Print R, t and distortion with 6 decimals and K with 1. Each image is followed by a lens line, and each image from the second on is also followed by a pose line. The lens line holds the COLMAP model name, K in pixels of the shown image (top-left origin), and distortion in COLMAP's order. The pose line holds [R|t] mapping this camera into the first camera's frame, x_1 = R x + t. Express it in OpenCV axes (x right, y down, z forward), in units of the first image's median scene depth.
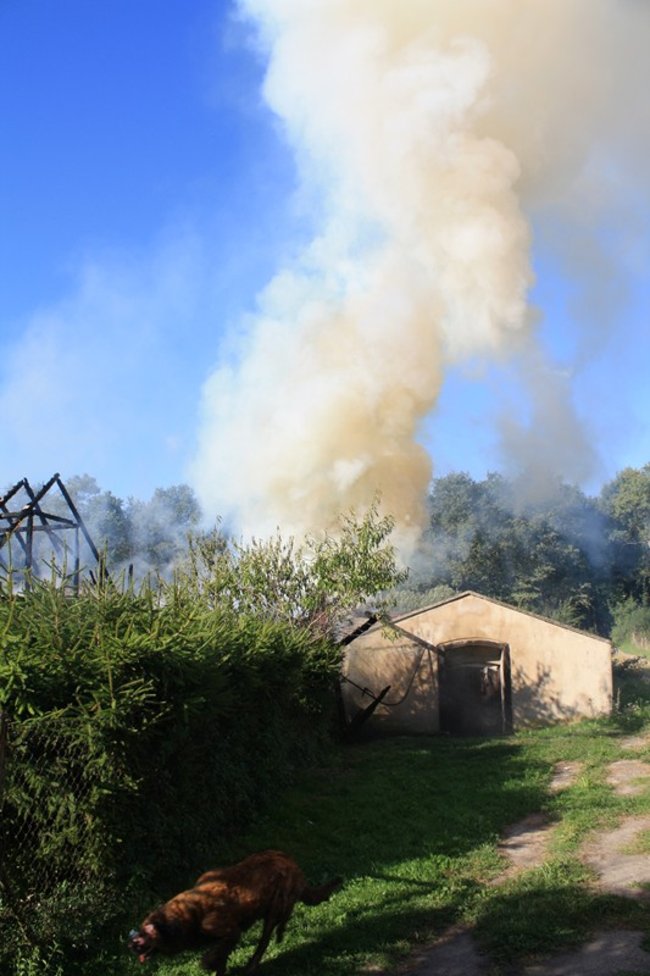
lens RADIAL K [[829.3, 0, 325.0], [0, 829.3, 488.0], [0, 0, 1]] dist [-0.136870, 0.132199]
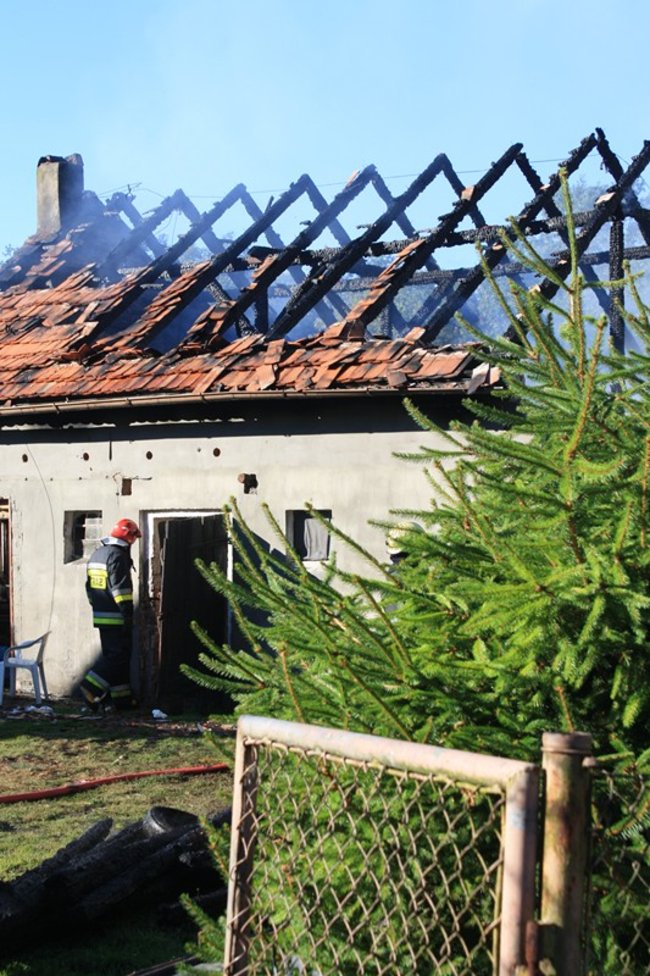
lens RADIAL K [[1880.9, 0, 325.0], [0, 1880.9, 488.0], [0, 0, 1]] dist [0.024411, 0.036782]
pose [[0.877030, -0.004644, -0.480413, -0.057616], [0.081215, 0.986995, 0.138724, 0.035613], [0.473521, -0.160682, 0.866002, 0.146591]]
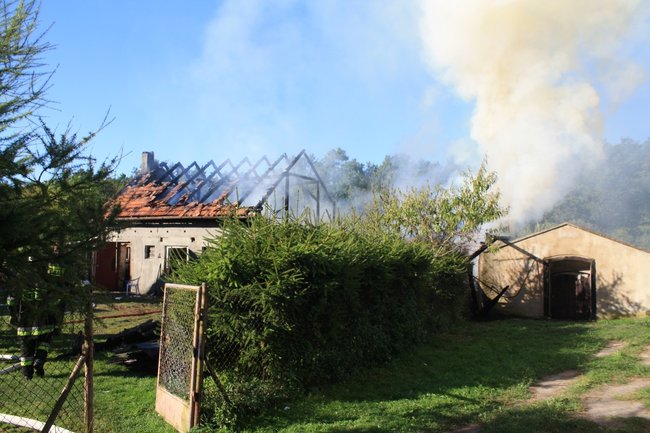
lens RADIAL K [[551.8, 0, 315.3], [0, 551.8, 217.8], [0, 0, 1]] dist [-0.176923, 0.172406]
pose [[0.942319, 0.002570, -0.334705, 0.085007], [0.035731, 0.993484, 0.108225, 0.000290], [0.332802, -0.113942, 0.936088, -0.026817]]
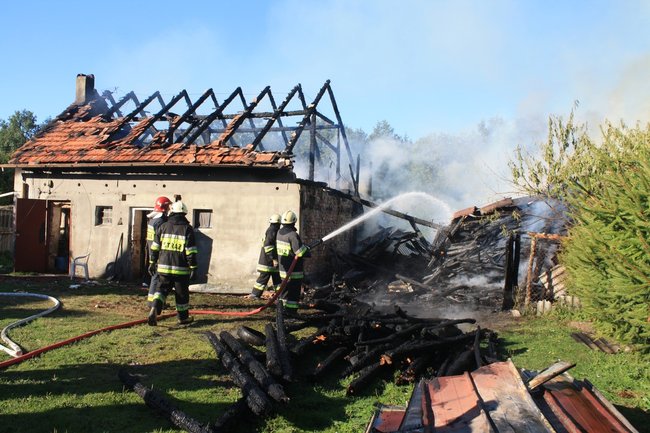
lens RADIAL K [[551.8, 0, 315.3], [0, 551.8, 217.8], [0, 0, 1]] dist [-0.176923, 0.172406]
pose [[0.994308, 0.040171, -0.098685, -0.391823], [-0.024251, 0.987218, 0.157521, 0.082292], [0.103751, -0.154232, 0.982572, 0.291565]]
